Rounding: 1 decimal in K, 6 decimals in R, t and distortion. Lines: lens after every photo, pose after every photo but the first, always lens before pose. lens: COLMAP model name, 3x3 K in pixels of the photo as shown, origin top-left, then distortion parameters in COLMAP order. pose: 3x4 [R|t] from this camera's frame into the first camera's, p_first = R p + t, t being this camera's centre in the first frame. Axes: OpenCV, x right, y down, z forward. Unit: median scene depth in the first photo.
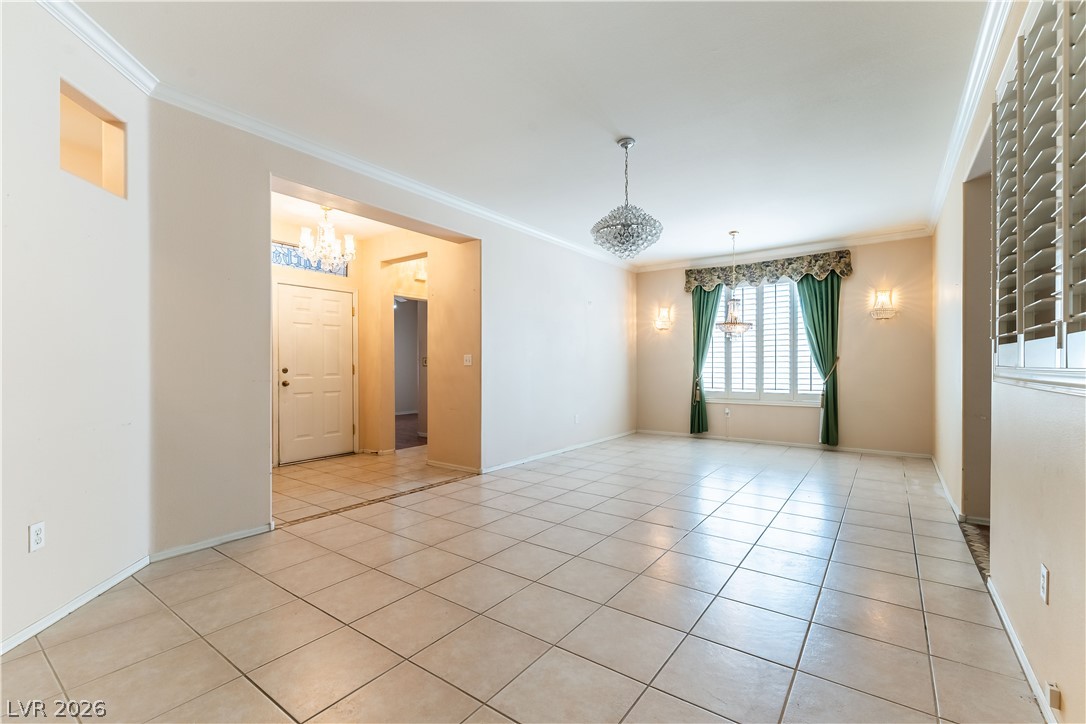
lens RADIAL K [[470.0, 0, 541.6], [0, 470.0, 369.1], [0, 0, 1]] dist [0.006190, -0.002848]
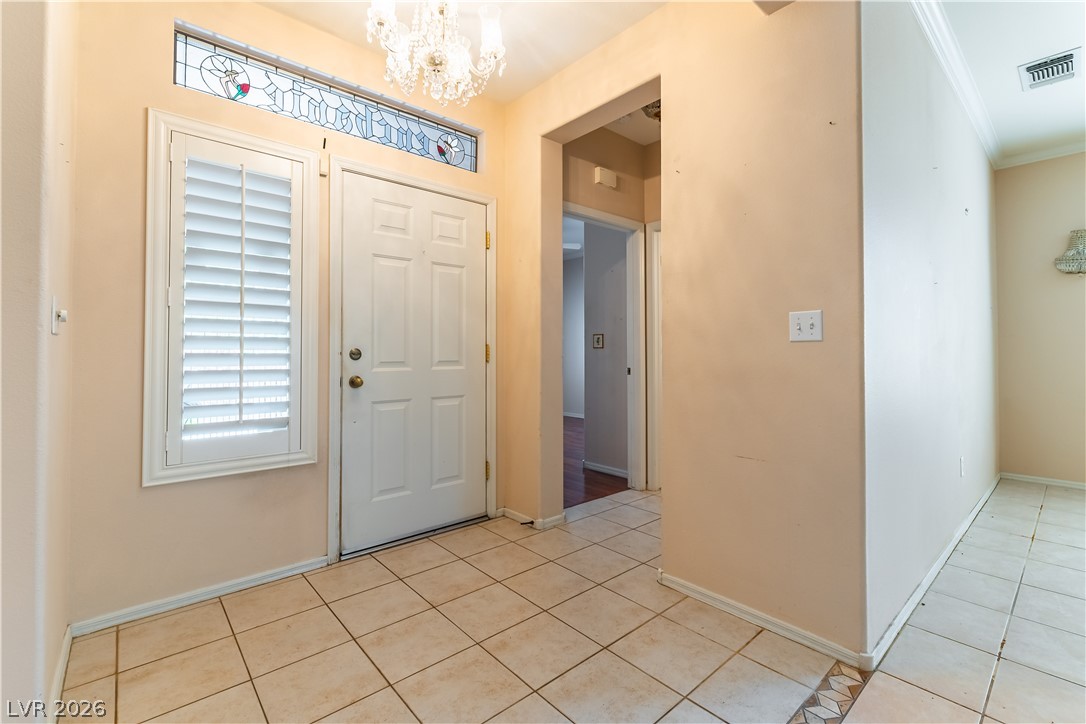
lens RADIAL K [[470.0, 0, 546.6], [0, 470.0, 353.0], [0, 0, 1]] dist [0.006190, -0.002848]
pose [[0.976154, 0.002452, -0.217063, -0.230715], [-0.004644, 0.999943, -0.009590, 0.004943], [0.217028, 0.010369, 0.976110, 0.525773]]
